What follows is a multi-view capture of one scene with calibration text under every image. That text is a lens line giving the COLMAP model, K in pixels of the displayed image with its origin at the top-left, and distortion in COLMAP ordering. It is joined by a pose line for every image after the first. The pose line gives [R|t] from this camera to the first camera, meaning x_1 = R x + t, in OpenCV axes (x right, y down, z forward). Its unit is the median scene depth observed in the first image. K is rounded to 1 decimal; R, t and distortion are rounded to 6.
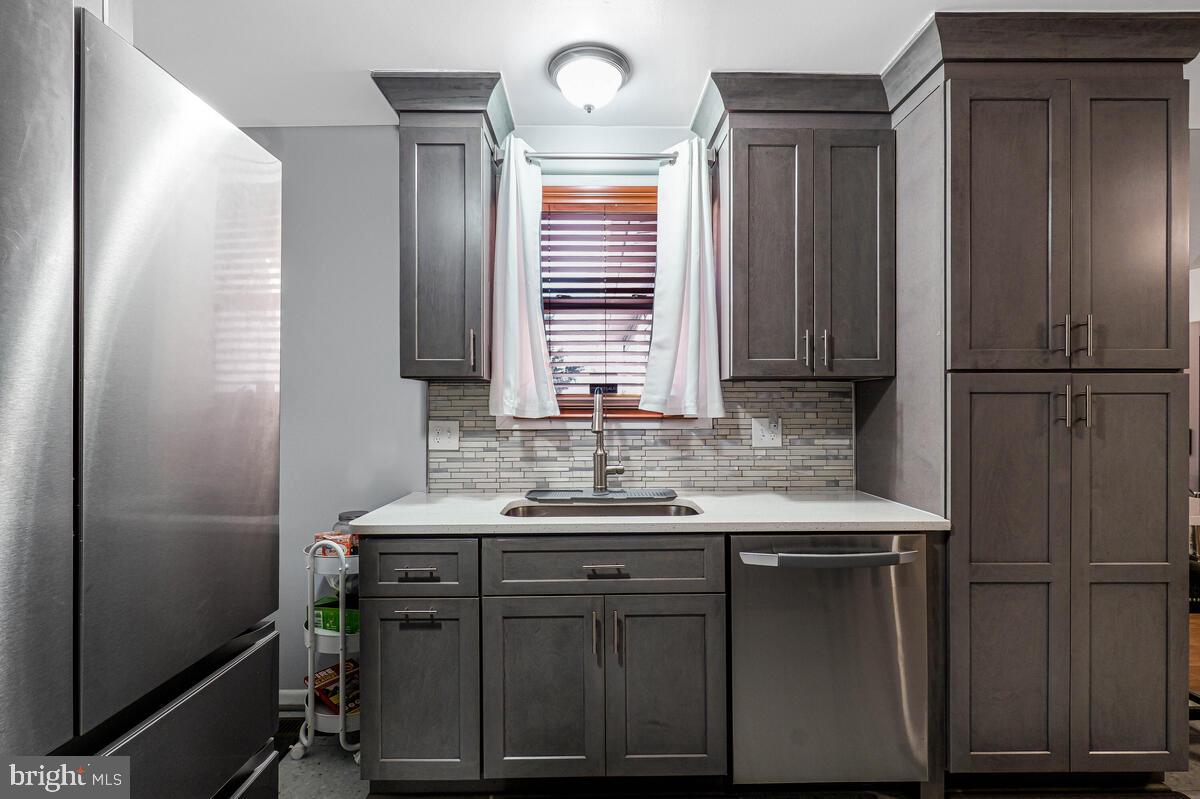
lens RADIAL K [[562.7, 0, 603.8], [0, 562.7, 410.5], [0, 0, 1]] dist [0.002549, 0.000139]
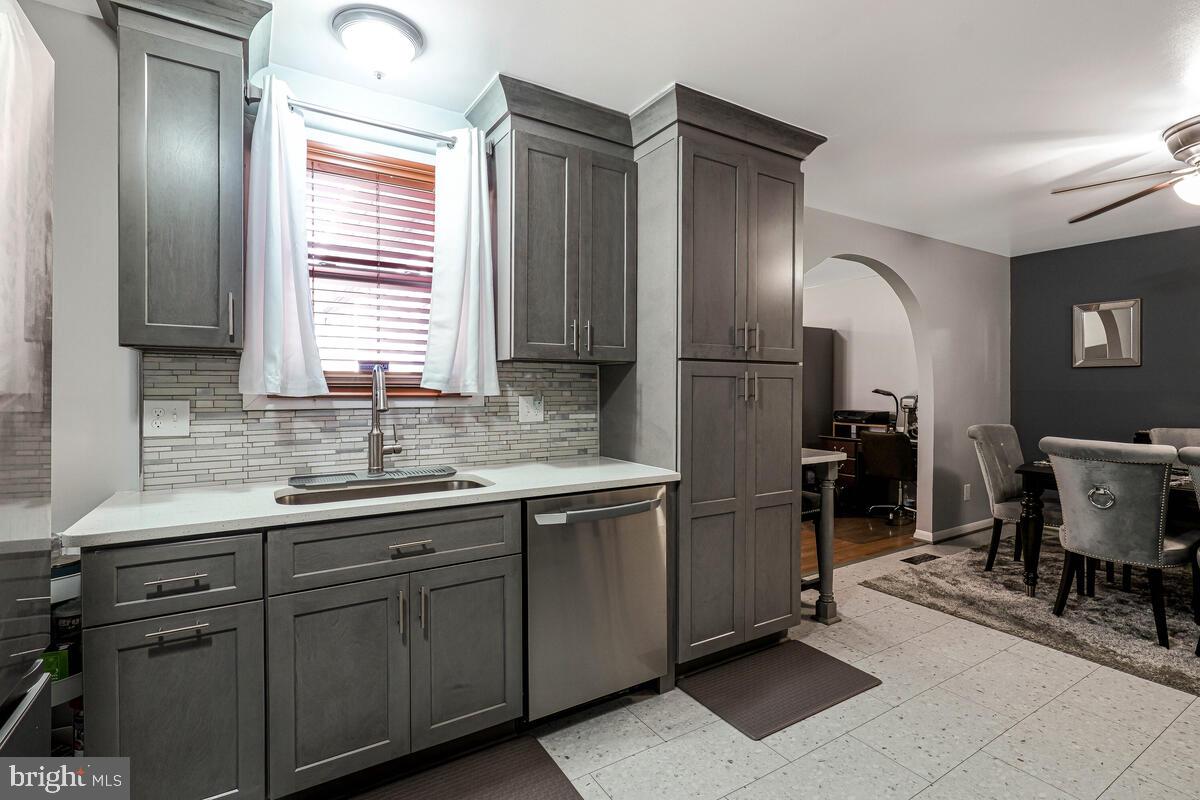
lens RADIAL K [[563.9, 0, 603.2], [0, 563.9, 396.4], [0, 0, 1]] dist [0.002262, 0.000325]
pose [[0.855172, -0.003589, 0.518332, -0.192052], [-0.001946, 0.999947, 0.010134, 0.003268], [-0.518341, -0.009674, 0.855120, -0.026904]]
